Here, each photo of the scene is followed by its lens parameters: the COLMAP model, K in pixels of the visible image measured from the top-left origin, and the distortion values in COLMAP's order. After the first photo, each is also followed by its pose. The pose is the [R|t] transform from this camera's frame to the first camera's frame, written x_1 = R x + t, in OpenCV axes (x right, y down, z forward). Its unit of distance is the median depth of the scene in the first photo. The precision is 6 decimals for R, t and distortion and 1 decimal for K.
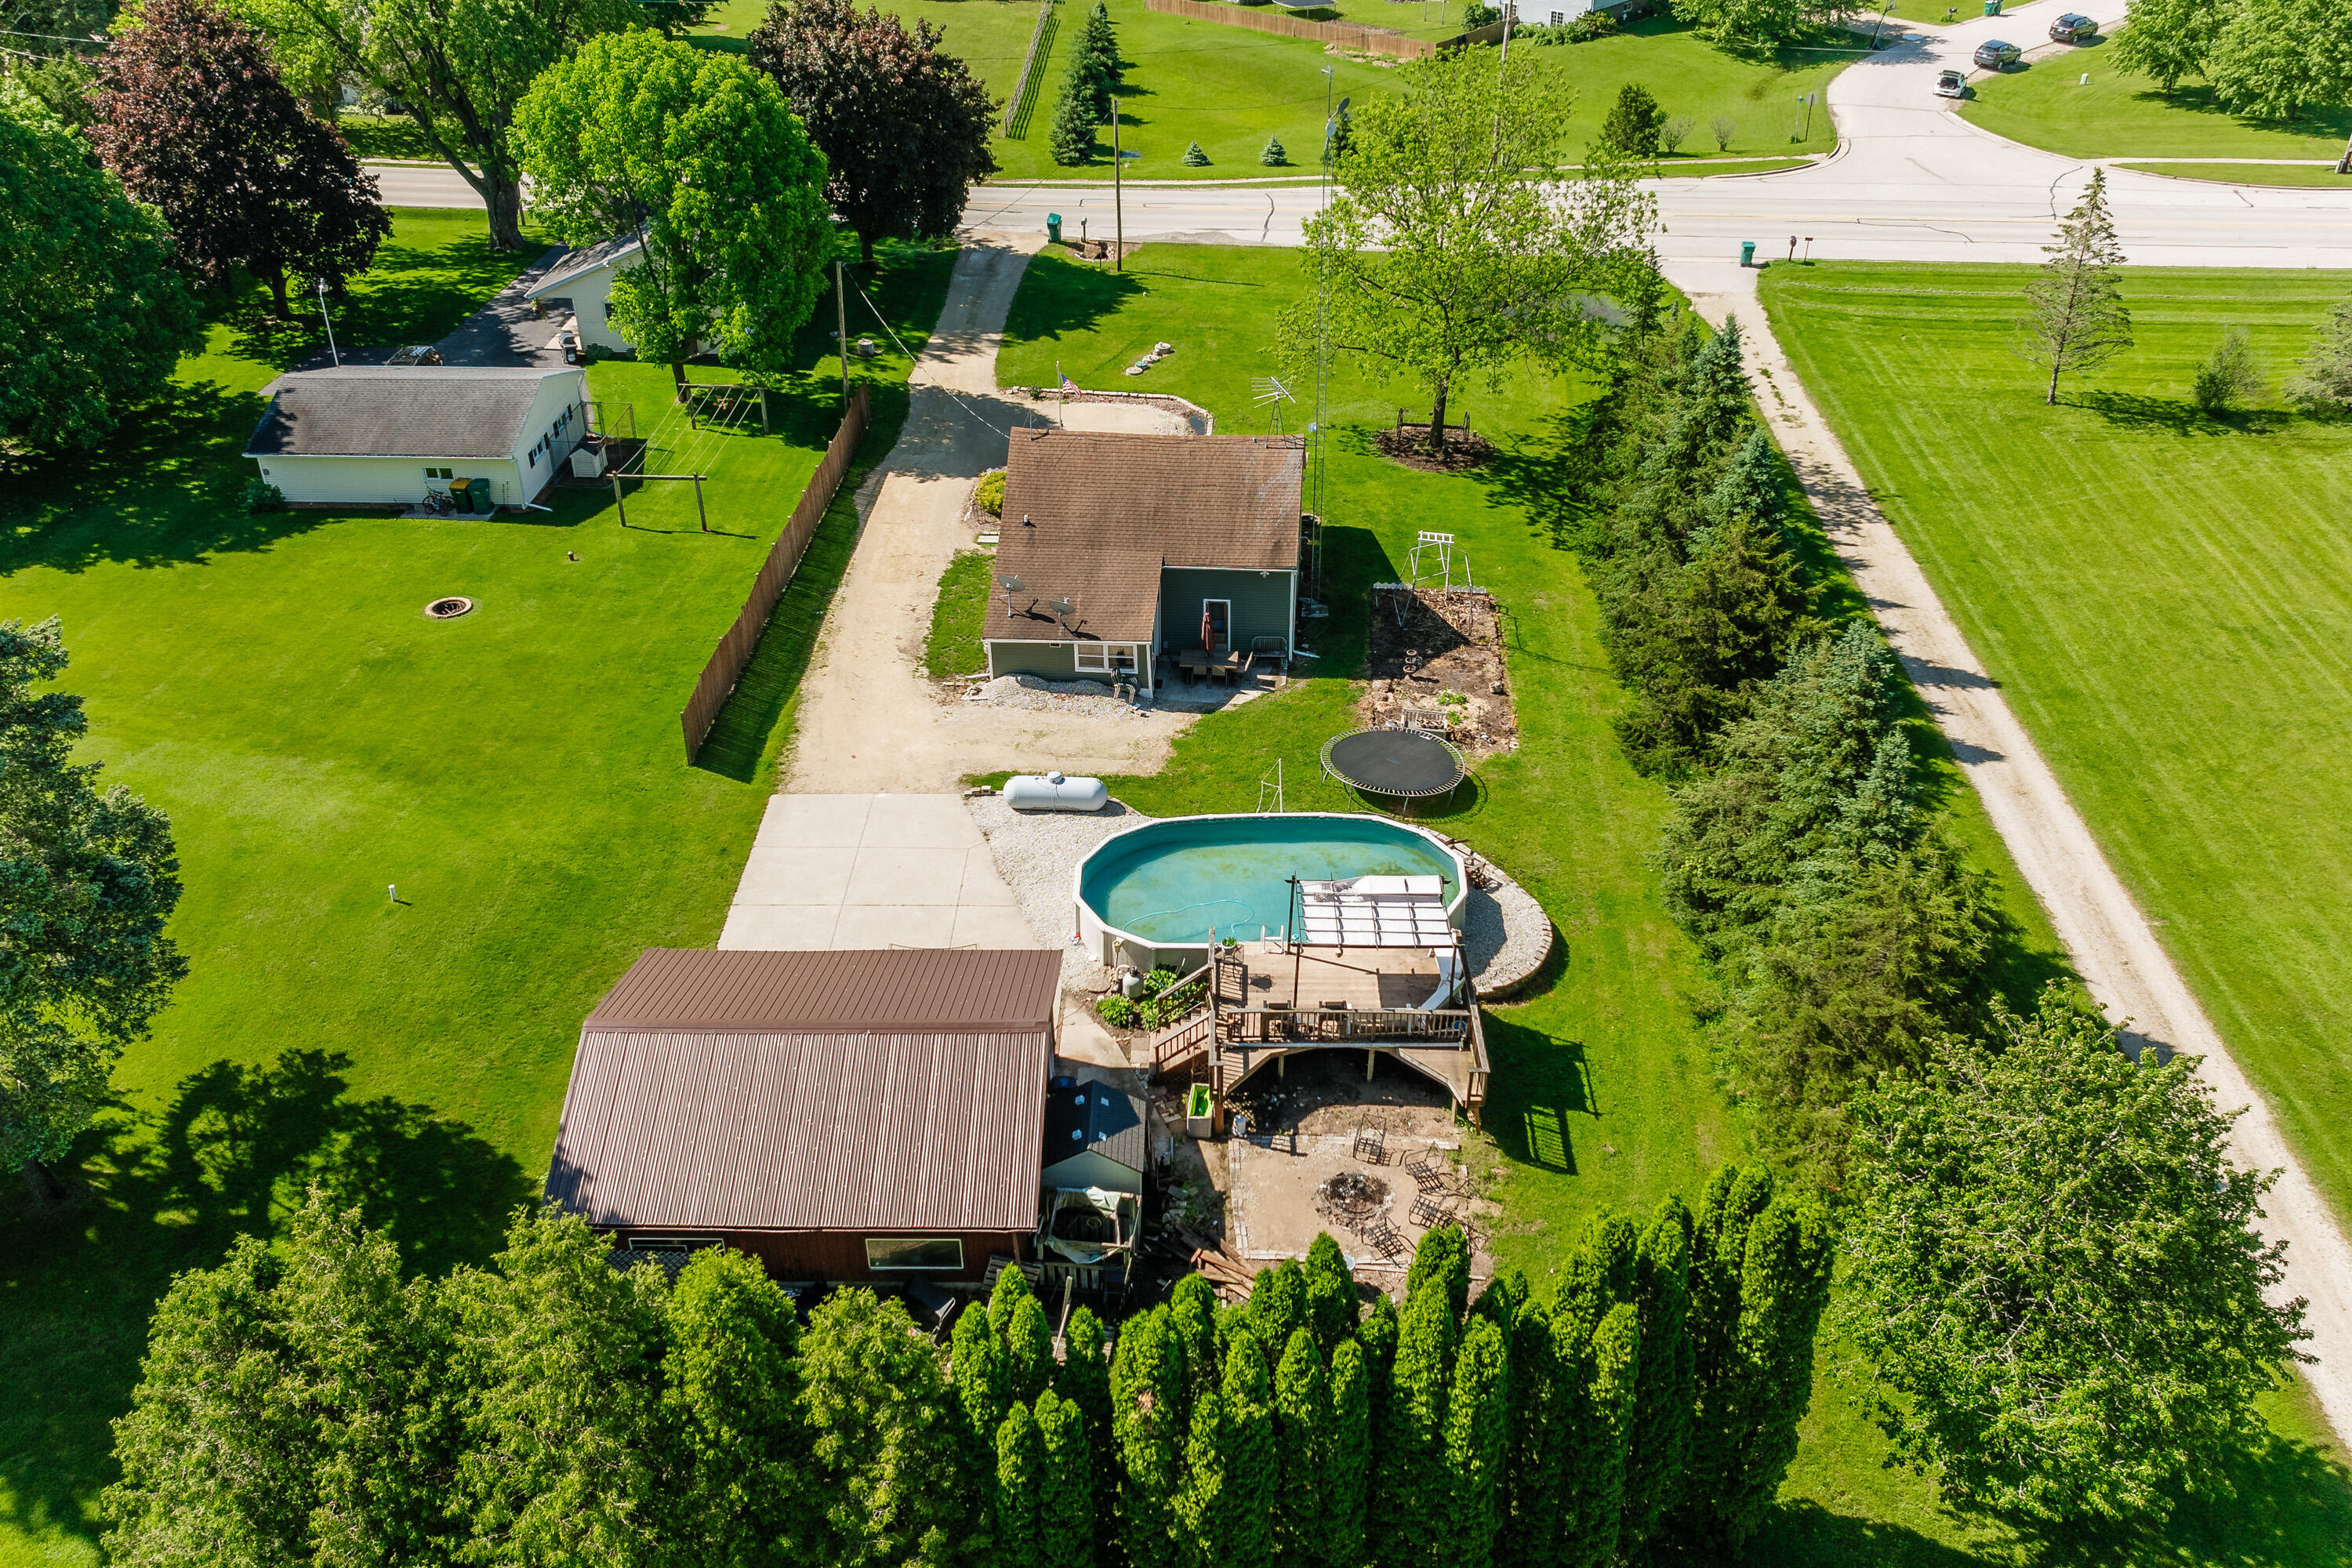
lens RADIAL K [[1969.0, 0, 1178.0], [0, 1969.0, 777.6], [0, 0, 1]] dist [-0.020664, -0.012207]
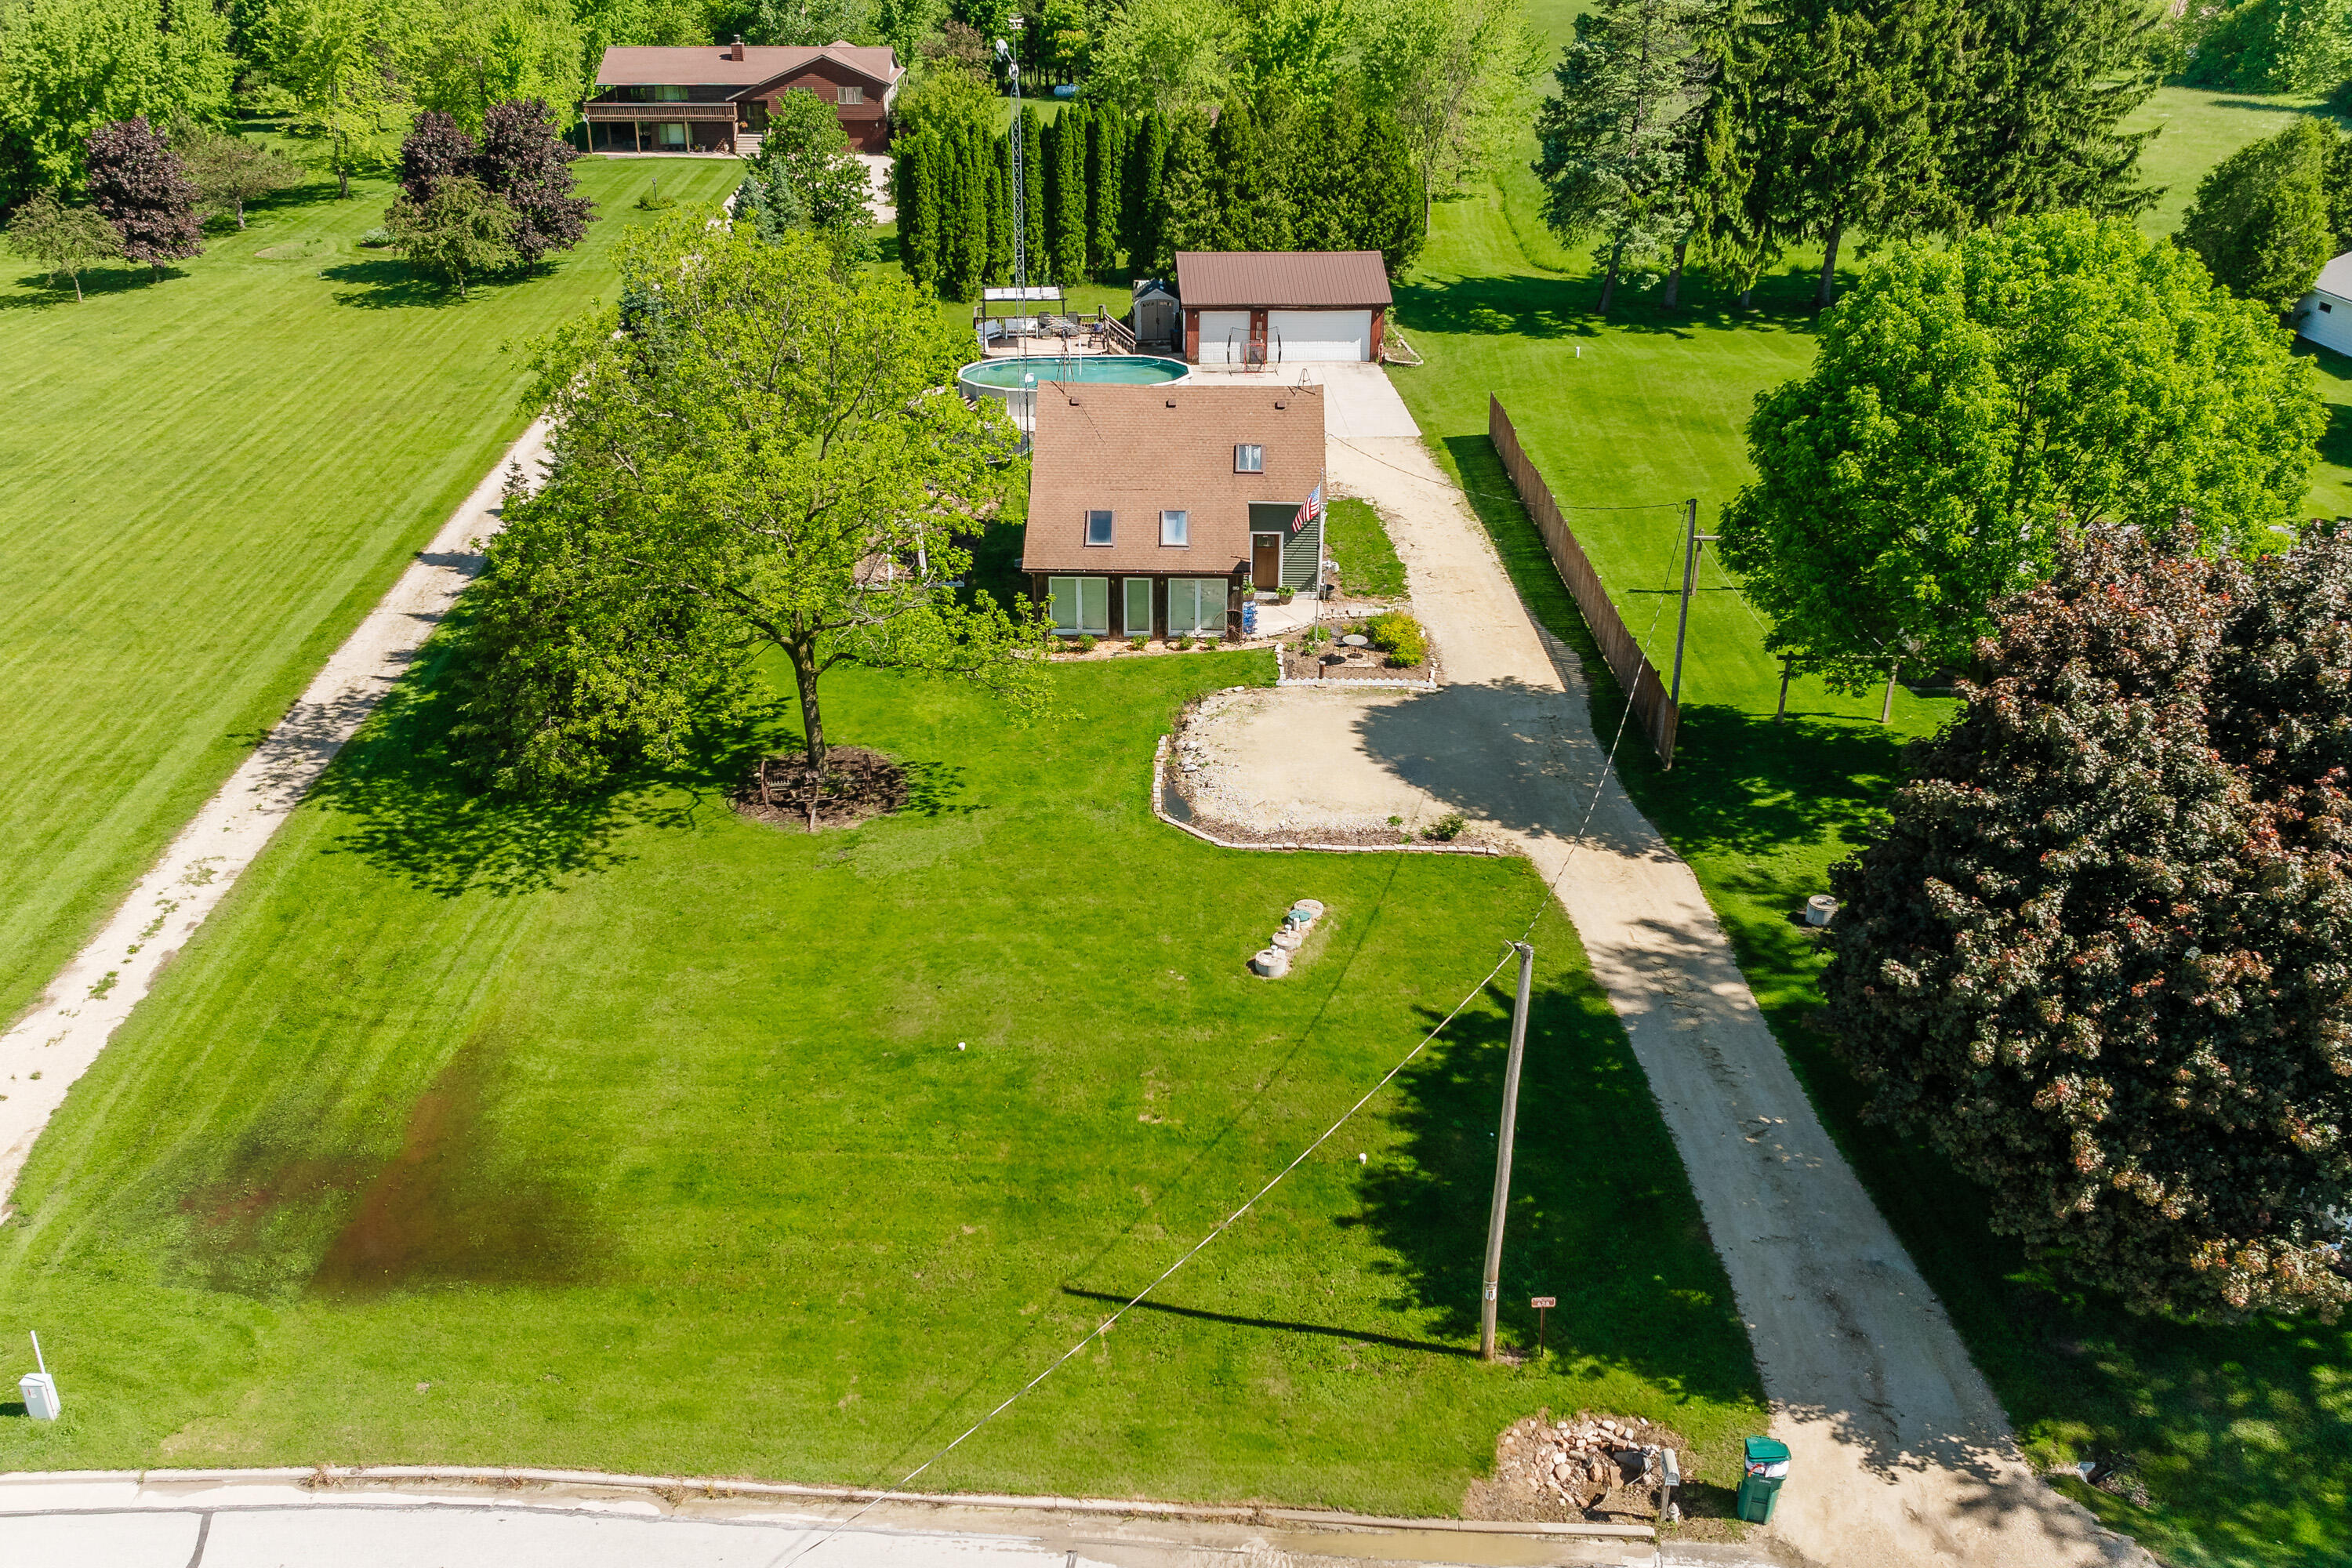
lens RADIAL K [[1954.4, 0, 1190.4], [0, 1954.4, 782.7], [0, 0, 1]] dist [-0.001674, -0.060200]
pose [[-0.996625, 0.035435, -0.074054, 0.070560], [-0.045347, 0.514322, 0.856397, -0.986207], [0.068434, 0.856865, -0.510979, 1.776003]]
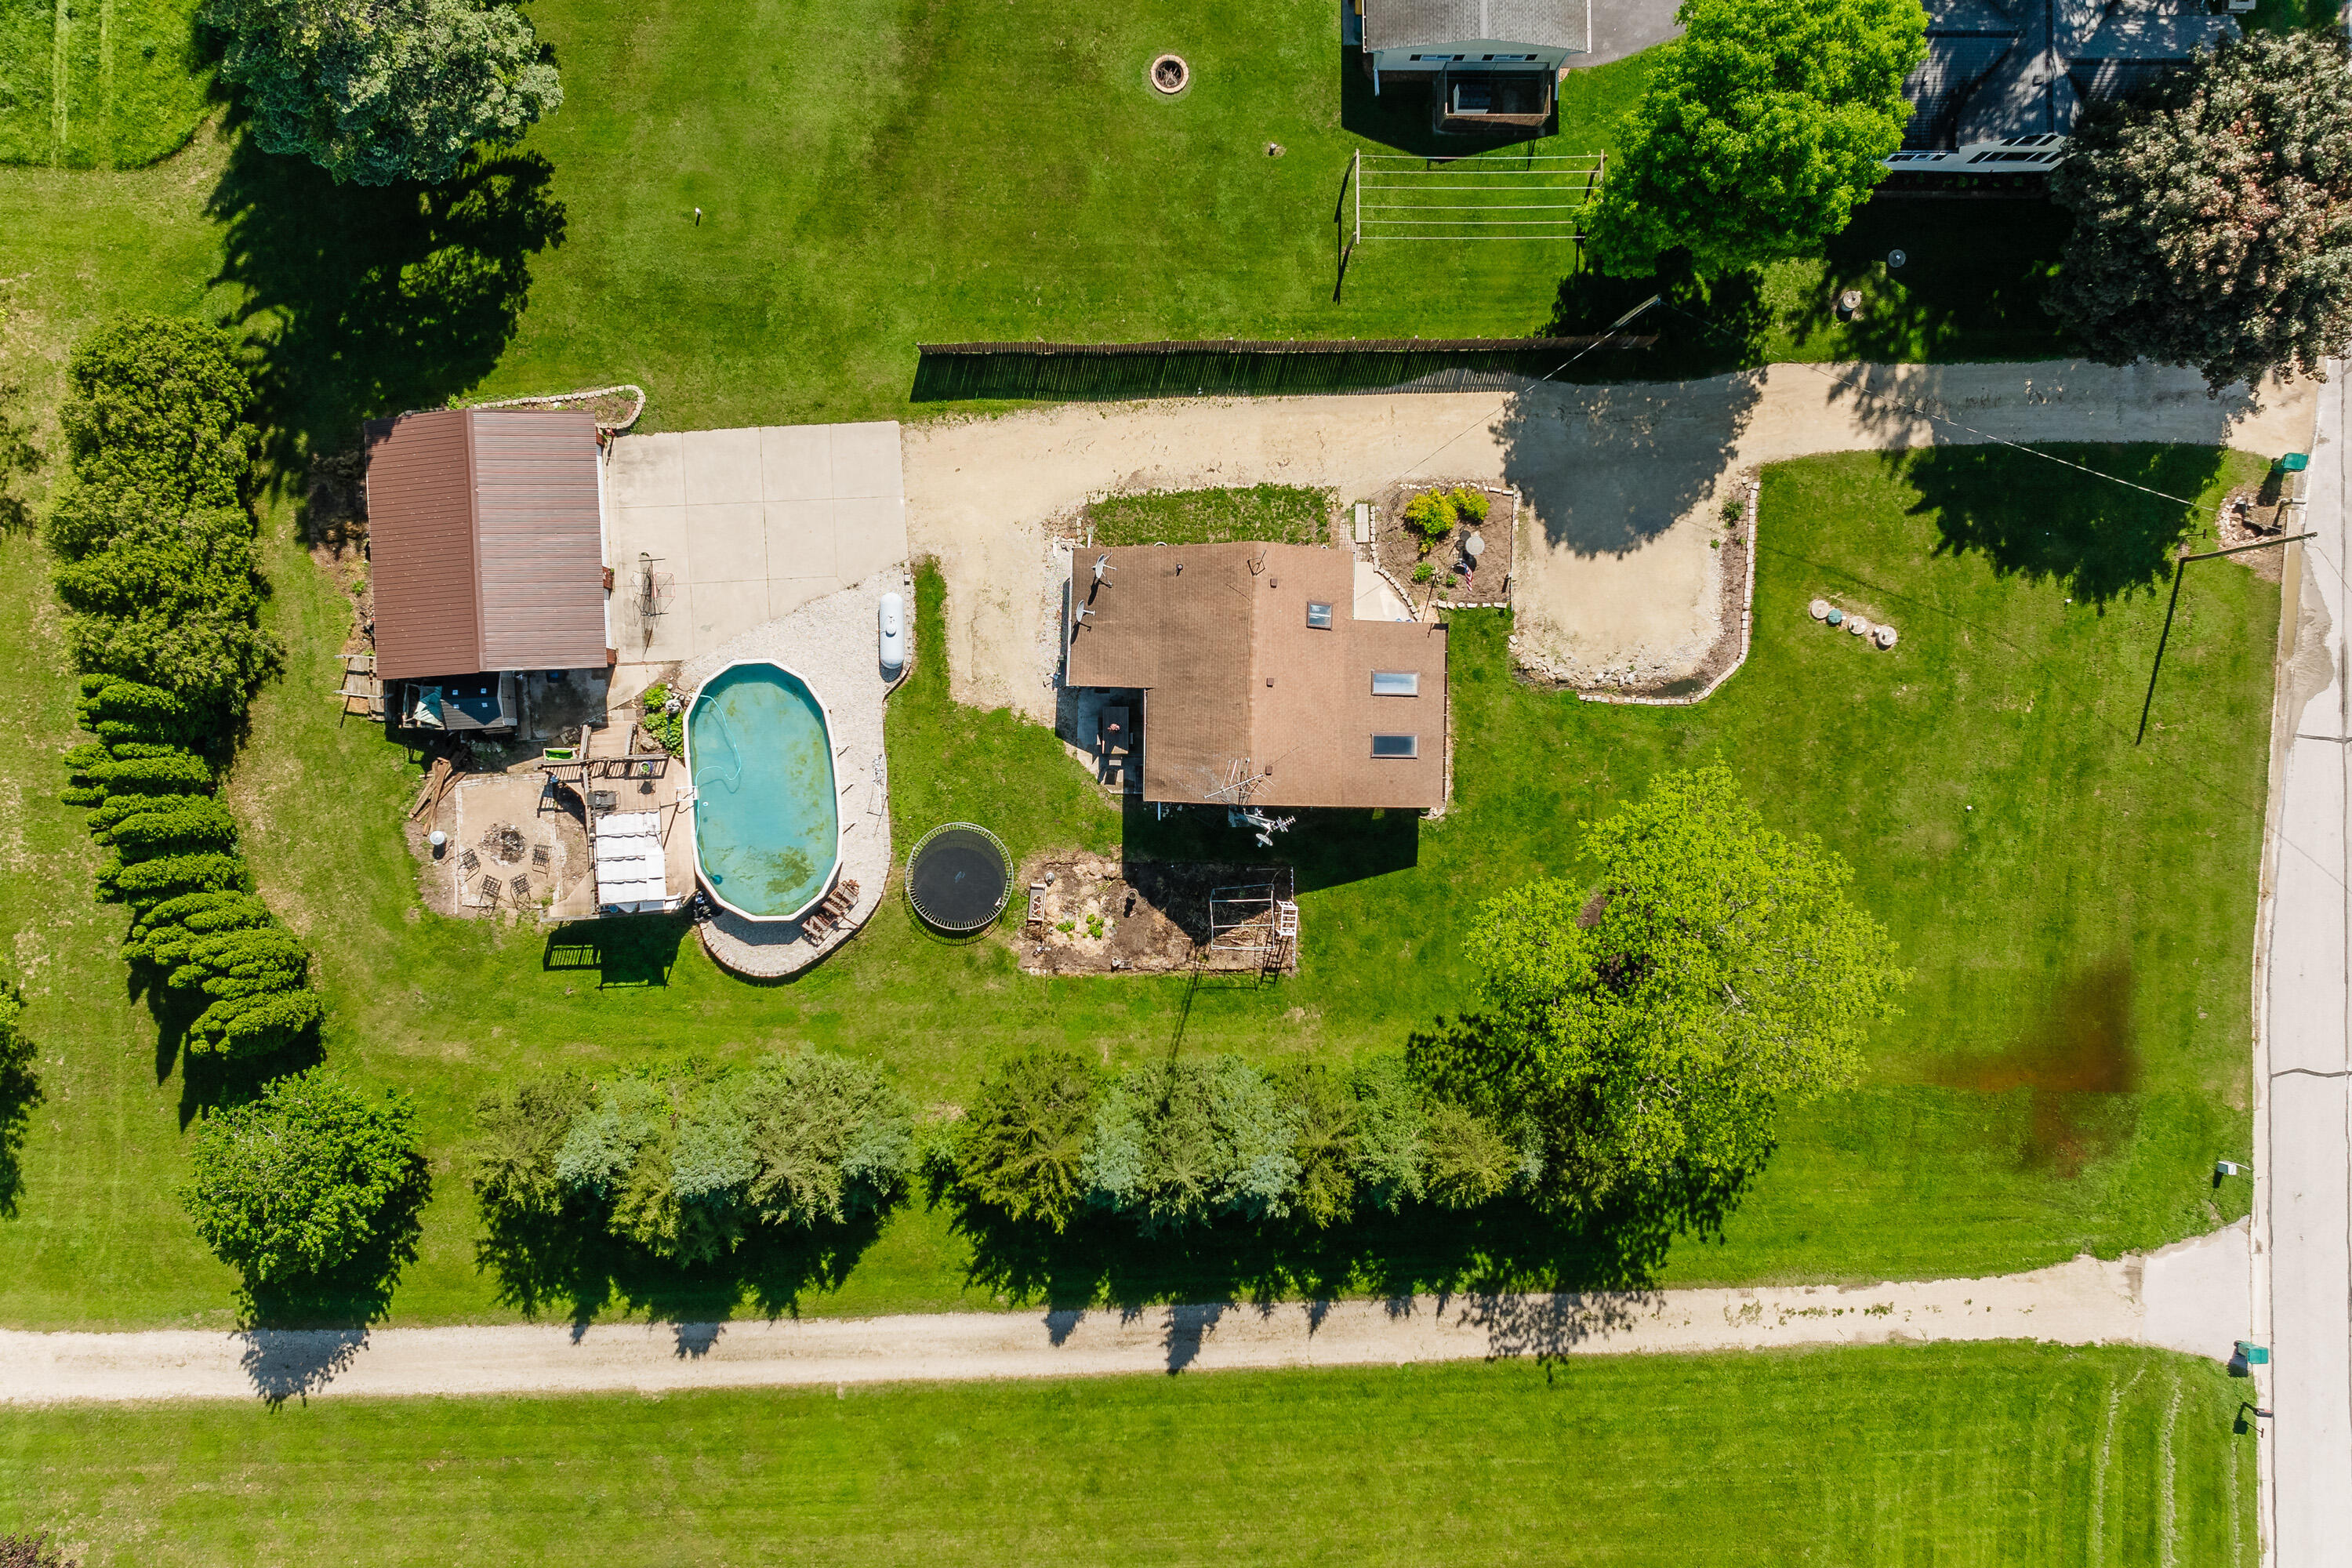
lens RADIAL K [[1954.4, 0, 1190.4], [0, 1954.4, 782.7], [0, 0, 1]] dist [-0.001674, -0.060200]
pose [[0.067842, 0.997663, 0.008176, 0.042359], [-0.551734, 0.030688, 0.833455, -1.126196], [0.831256, -0.061054, 0.552527, 0.372121]]
